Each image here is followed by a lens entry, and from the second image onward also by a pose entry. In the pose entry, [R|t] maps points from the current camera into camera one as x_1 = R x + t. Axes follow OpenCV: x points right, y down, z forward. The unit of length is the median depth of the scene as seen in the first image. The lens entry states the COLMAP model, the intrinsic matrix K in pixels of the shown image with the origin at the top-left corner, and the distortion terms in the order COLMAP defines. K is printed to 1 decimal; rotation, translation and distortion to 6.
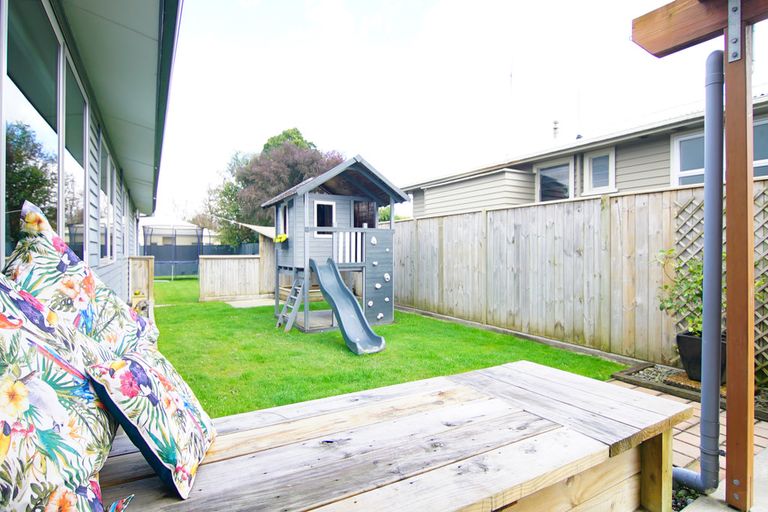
lens RADIAL K [[376.2, 0, 387.3], [0, 376.2, 255.9], [0, 0, 1]] dist [-0.006364, -0.002619]
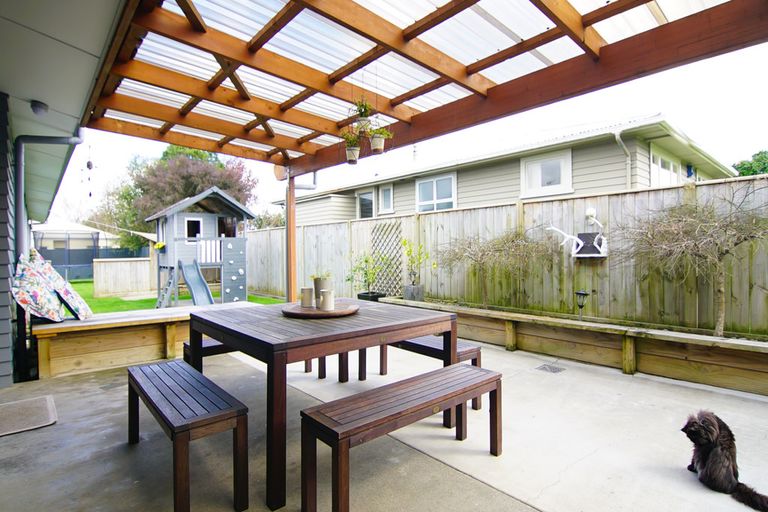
lens RADIAL K [[376.2, 0, 381.5], [0, 376.2, 249.5], [0, 0, 1]] dist [-0.006364, -0.002619]
pose [[0.982748, -0.014938, 0.184347, 0.231875], [0.017527, 0.999769, -0.012427, -0.000923], [-0.184119, 0.015444, 0.982783, -0.434579]]
